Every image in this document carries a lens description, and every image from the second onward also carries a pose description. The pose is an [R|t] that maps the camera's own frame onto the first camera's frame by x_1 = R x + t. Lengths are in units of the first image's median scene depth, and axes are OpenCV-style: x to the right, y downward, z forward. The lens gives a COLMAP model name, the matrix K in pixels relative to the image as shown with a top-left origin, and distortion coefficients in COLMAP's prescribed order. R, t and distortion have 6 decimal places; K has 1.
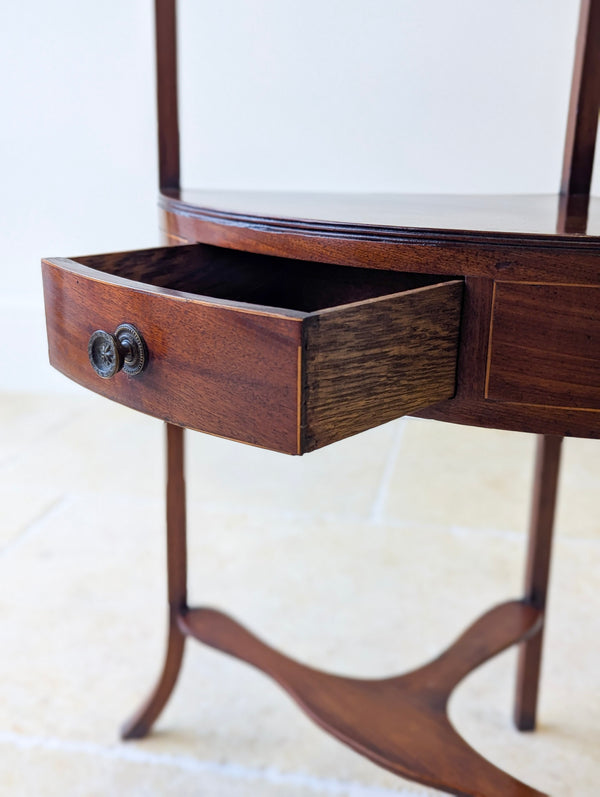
lens RADIAL K [[893.4, 0, 299.2], [0, 893.4, 391.5], [0, 0, 1]] dist [0.047382, 0.000000]
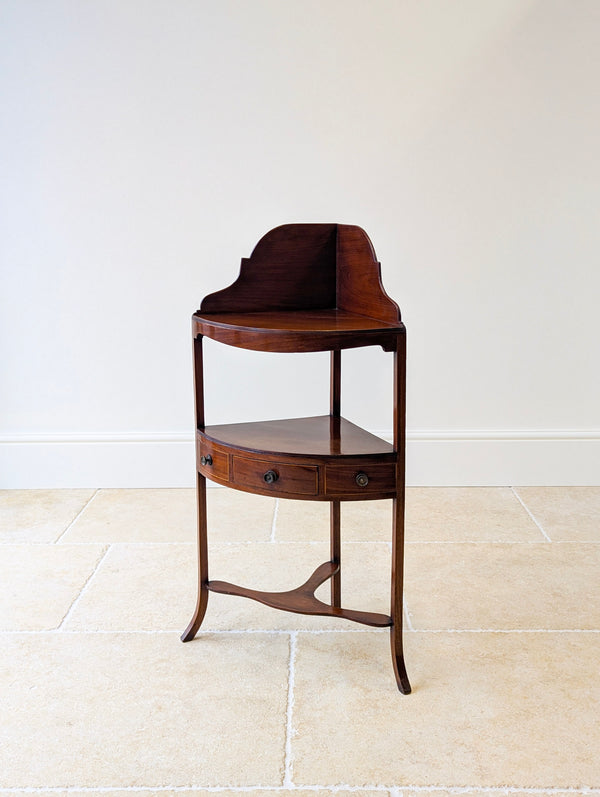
lens RADIAL K [[893.4, 0, 297.6], [0, 893.4, 409.9], [0, 0, 1]] dist [0.047382, 0.000000]
pose [[0.983494, -0.075724, 0.164332, -0.267796], [0.083239, 0.995753, -0.039331, -0.110172], [-0.160655, 0.052361, 0.985621, -1.626566]]
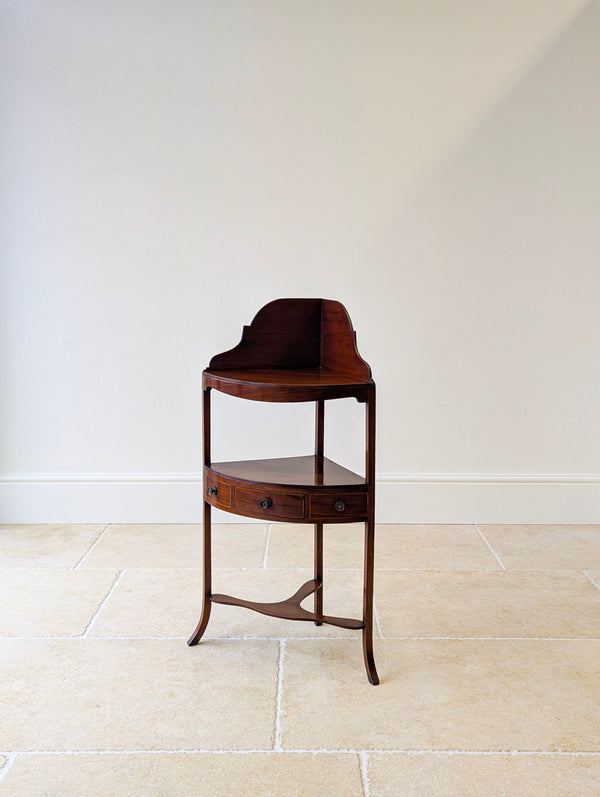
lens RADIAL K [[888.9, 0, 306.0], [0, 888.9, 412.5], [0, 0, 1]] dist [0.042134, 0.000000]
pose [[0.980246, -0.056095, 0.189659, -0.358492], [0.075256, 0.992592, -0.095382, -0.046084], [-0.182904, 0.107770, 0.977206, -2.116782]]
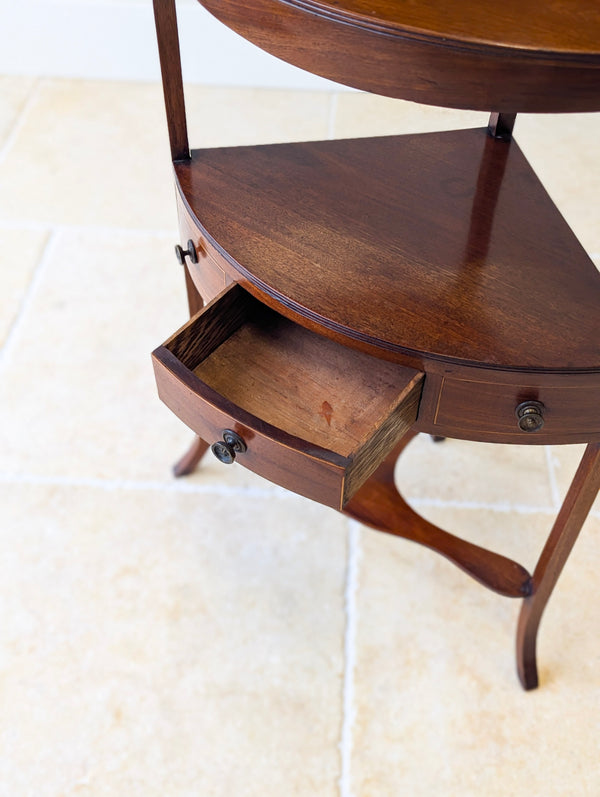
lens RADIAL K [[893.4, 0, 301.5], [0, 893.4, 405.2], [0, 0, 1]] dist [0.047382, 0.000000]
pose [[0.991860, -0.099450, 0.079525, -0.097090], [0.040504, 0.838497, 0.543399, -0.527830], [-0.120723, -0.535754, 0.835699, -0.208845]]
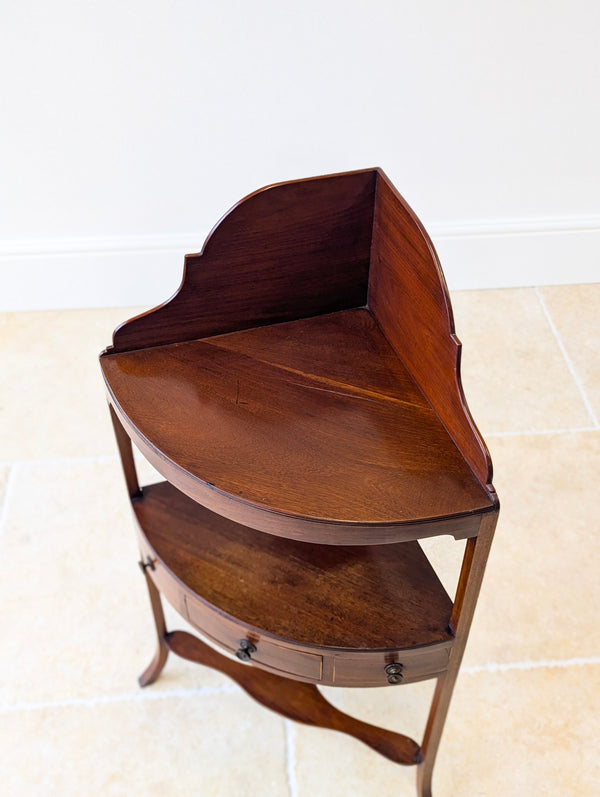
lens RADIAL K [[893.4, 0, 307.9], [0, 893.4, 397.2], [0, 0, 1]] dist [0.047382, 0.000000]
pose [[0.961015, -0.202456, 0.188312, -0.096126], [0.086917, 0.867743, 0.489355, -1.049835], [-0.262479, -0.453910, 0.851511, -0.420689]]
